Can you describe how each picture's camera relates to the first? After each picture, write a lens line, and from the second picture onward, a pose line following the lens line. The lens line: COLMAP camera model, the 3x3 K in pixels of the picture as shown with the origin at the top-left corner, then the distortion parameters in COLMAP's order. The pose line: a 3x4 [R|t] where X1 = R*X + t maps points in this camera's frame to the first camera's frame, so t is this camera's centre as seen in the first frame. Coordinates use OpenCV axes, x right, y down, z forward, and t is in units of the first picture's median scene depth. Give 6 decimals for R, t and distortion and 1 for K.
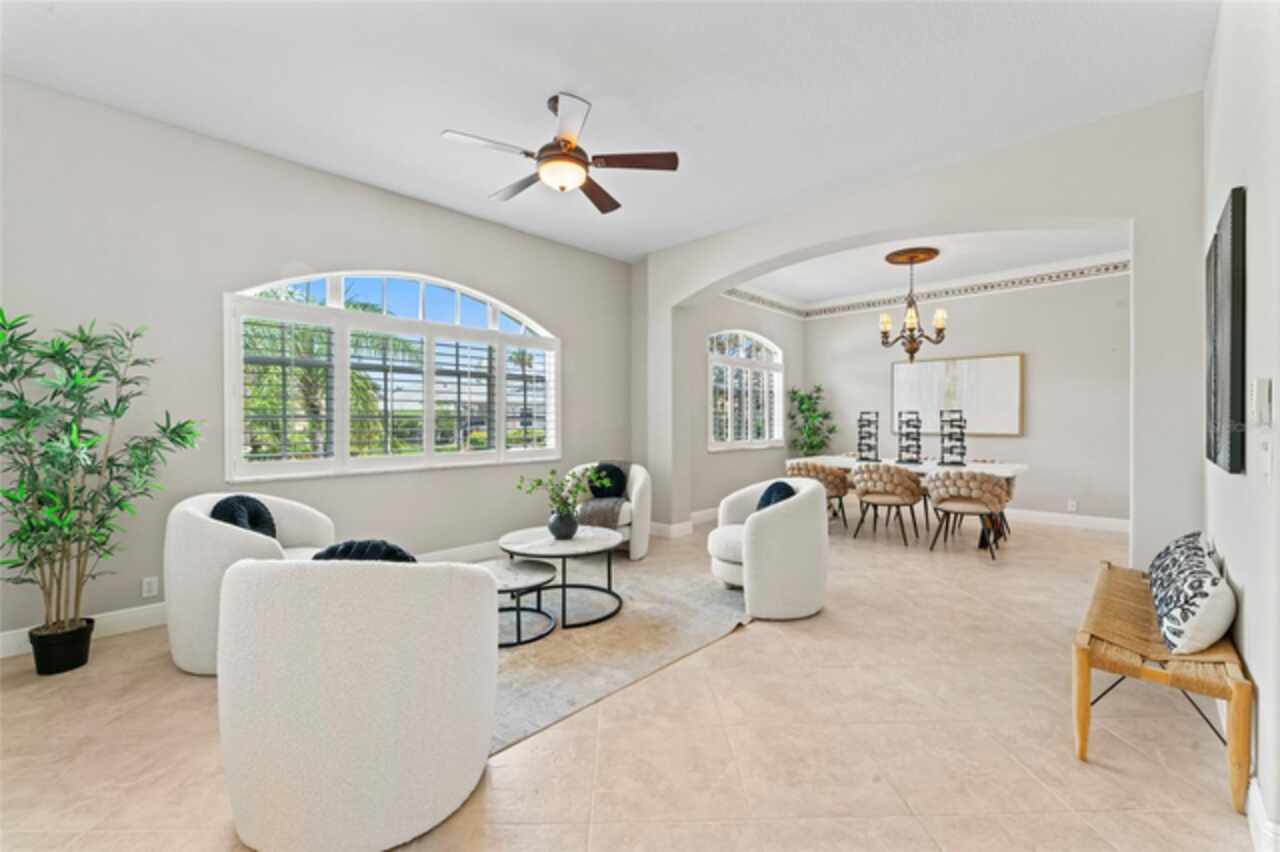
lens RADIAL K [[537.3, 0, 630.4], [0, 537.3, 420.4], [0, 0, 1]] dist [-0.003385, 0.000011]
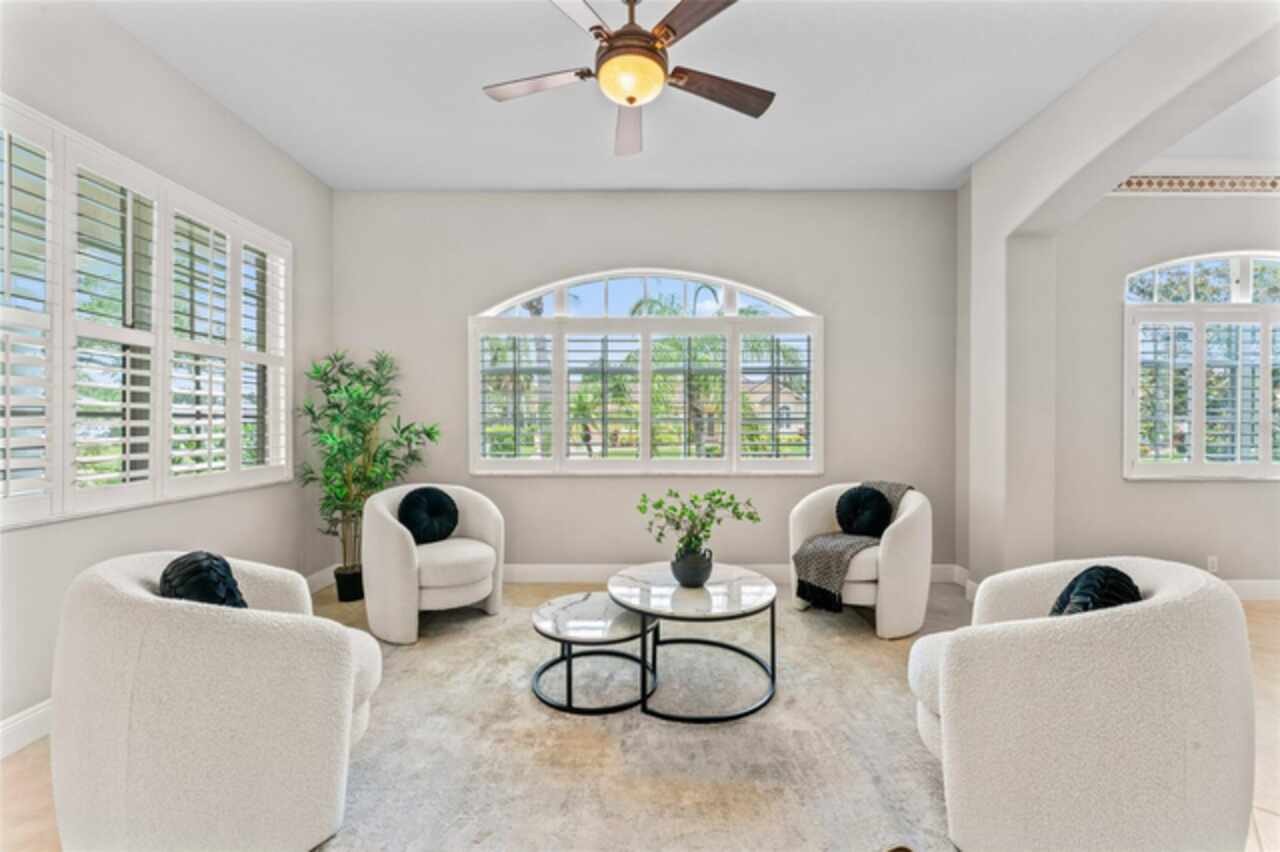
lens RADIAL K [[516.3, 0, 643.8], [0, 516.3, 426.1], [0, 0, 1]] dist [-0.002574, 0.000016]
pose [[0.692414, 0.001220, -0.721499, 0.211043], [-0.000539, 0.999999, 0.001173, 0.003148], [0.721500, -0.000423, 0.692414, 0.296663]]
